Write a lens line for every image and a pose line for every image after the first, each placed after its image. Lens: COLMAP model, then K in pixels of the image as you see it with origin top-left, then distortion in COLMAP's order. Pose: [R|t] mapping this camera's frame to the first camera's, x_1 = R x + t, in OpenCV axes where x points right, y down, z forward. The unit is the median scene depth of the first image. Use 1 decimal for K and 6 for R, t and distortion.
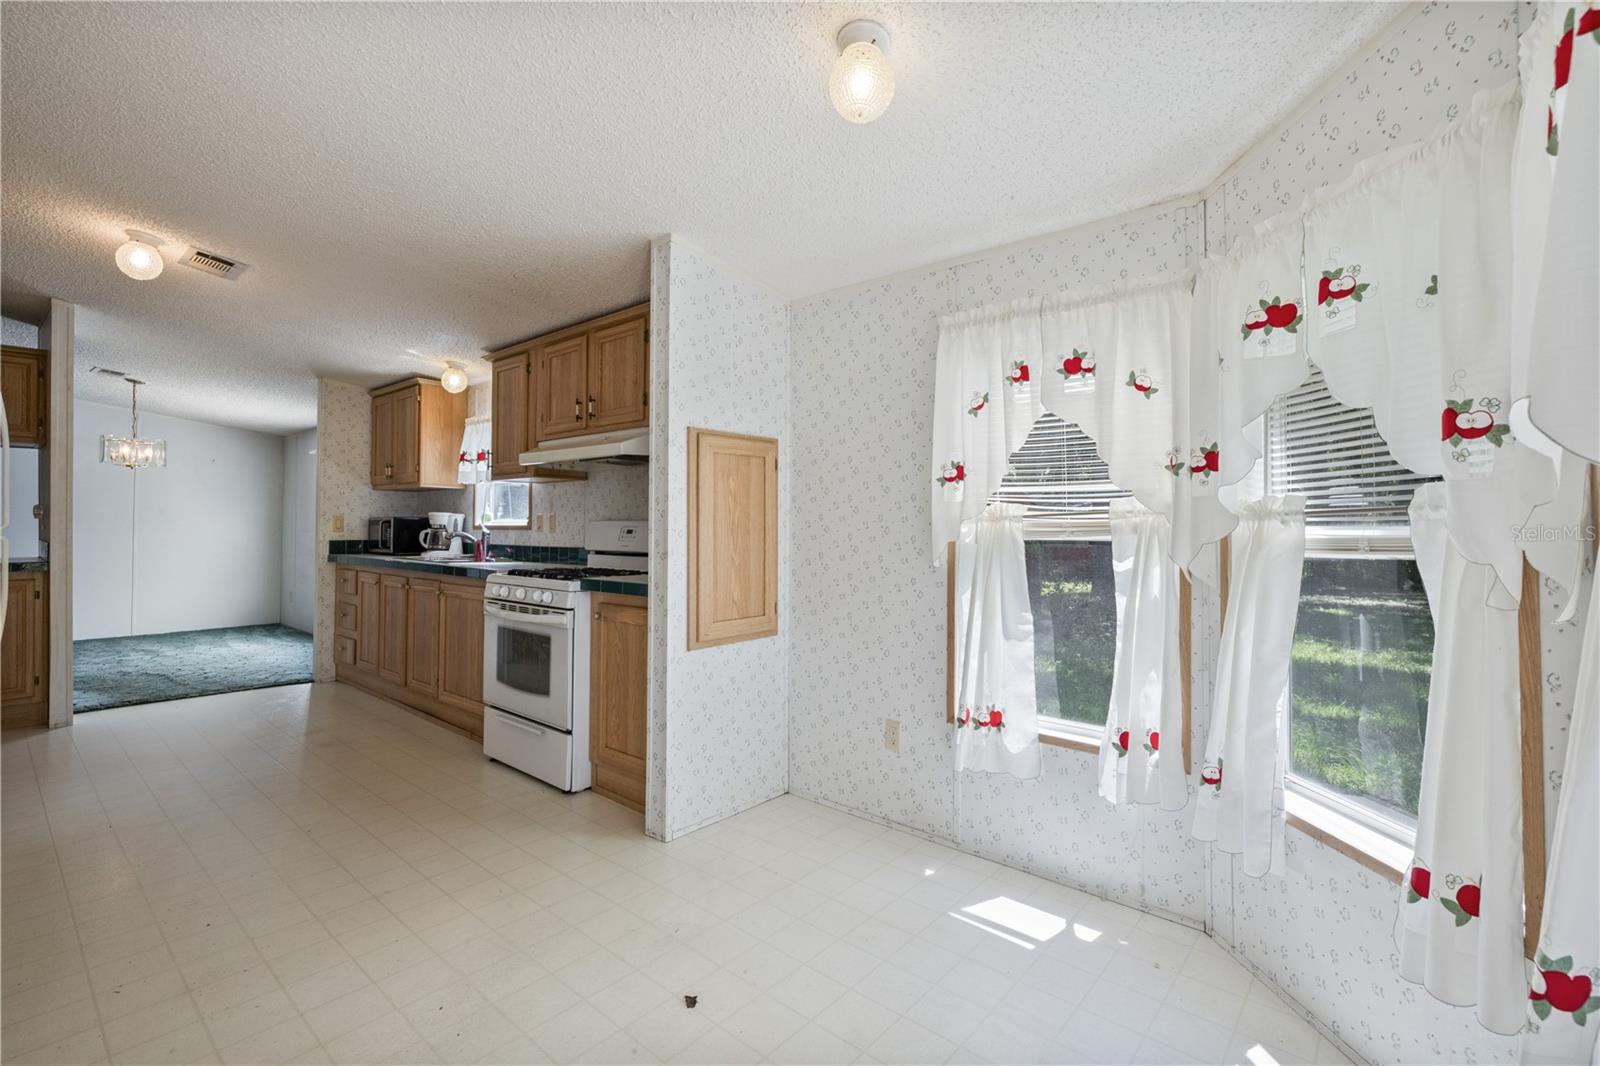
lens RADIAL K [[721.2, 0, 800.6], [0, 721.2, 524.8], [0, 0, 1]] dist [-0.005050, -0.000205]
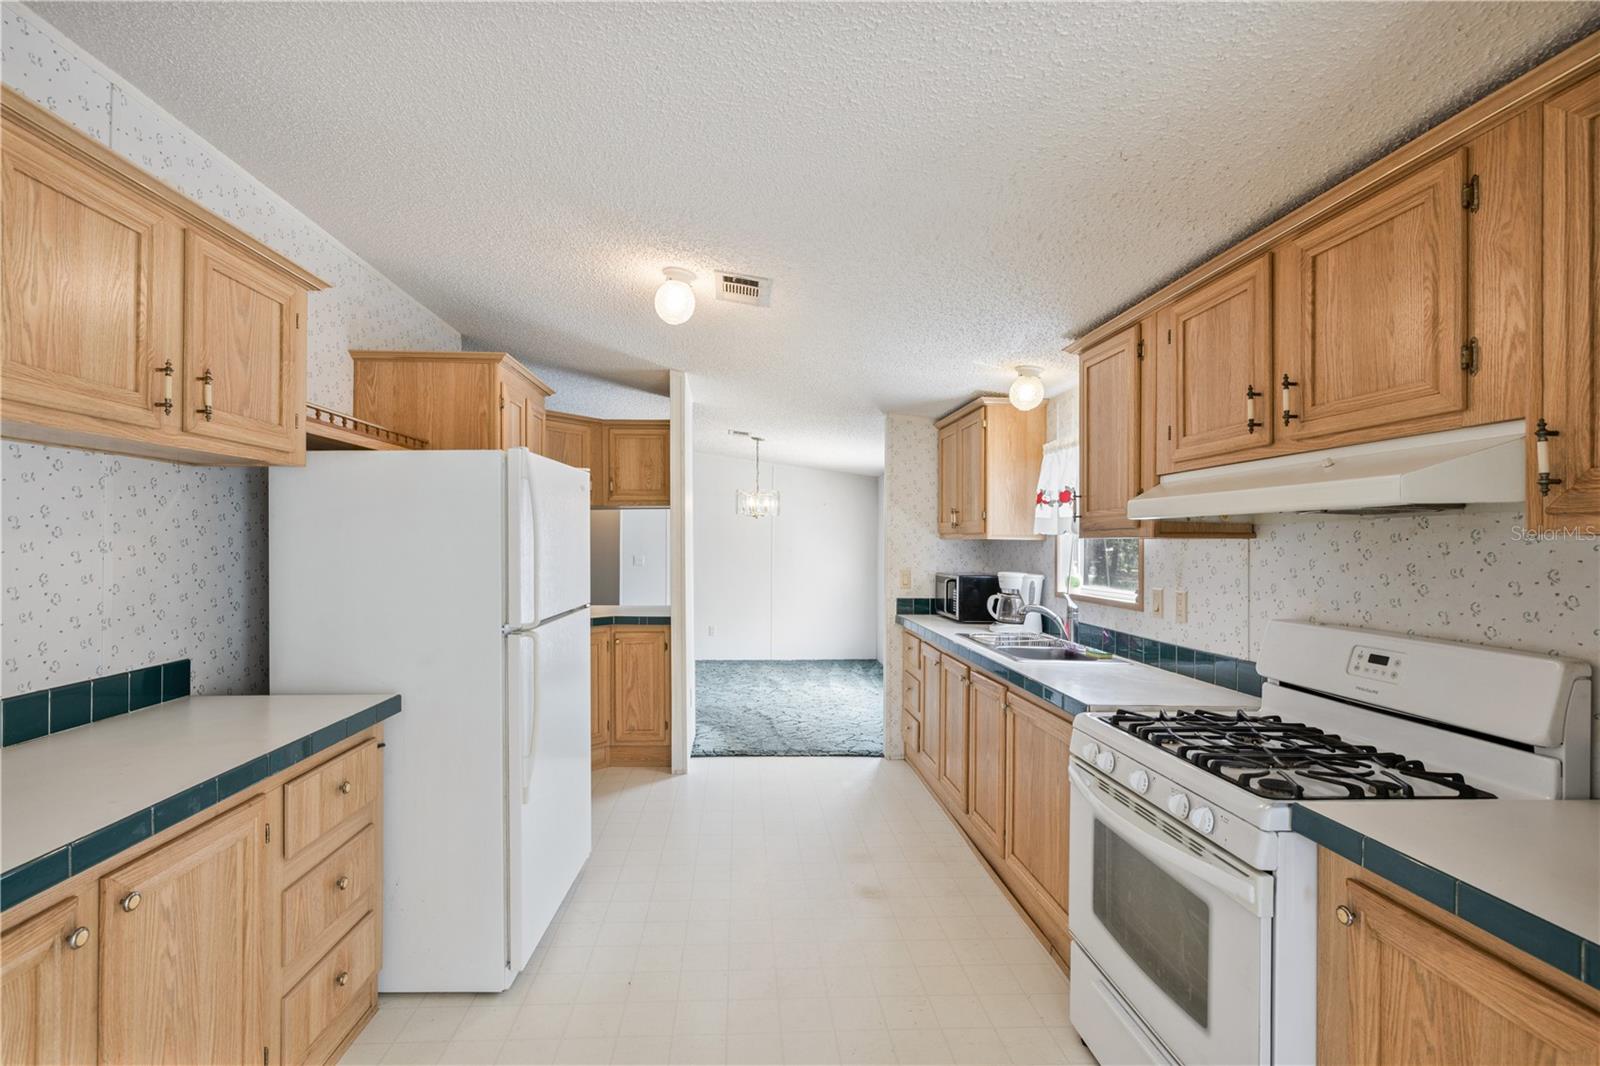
lens RADIAL K [[721.2, 0, 799.4], [0, 721.2, 534.7], [0, 0, 1]] dist [-0.005050, -0.000205]
pose [[0.714467, -0.010627, -0.699589, -0.139579], [0.004818, 0.999936, -0.010269, -0.052151], [0.699653, 0.003967, 0.714472, 0.323019]]
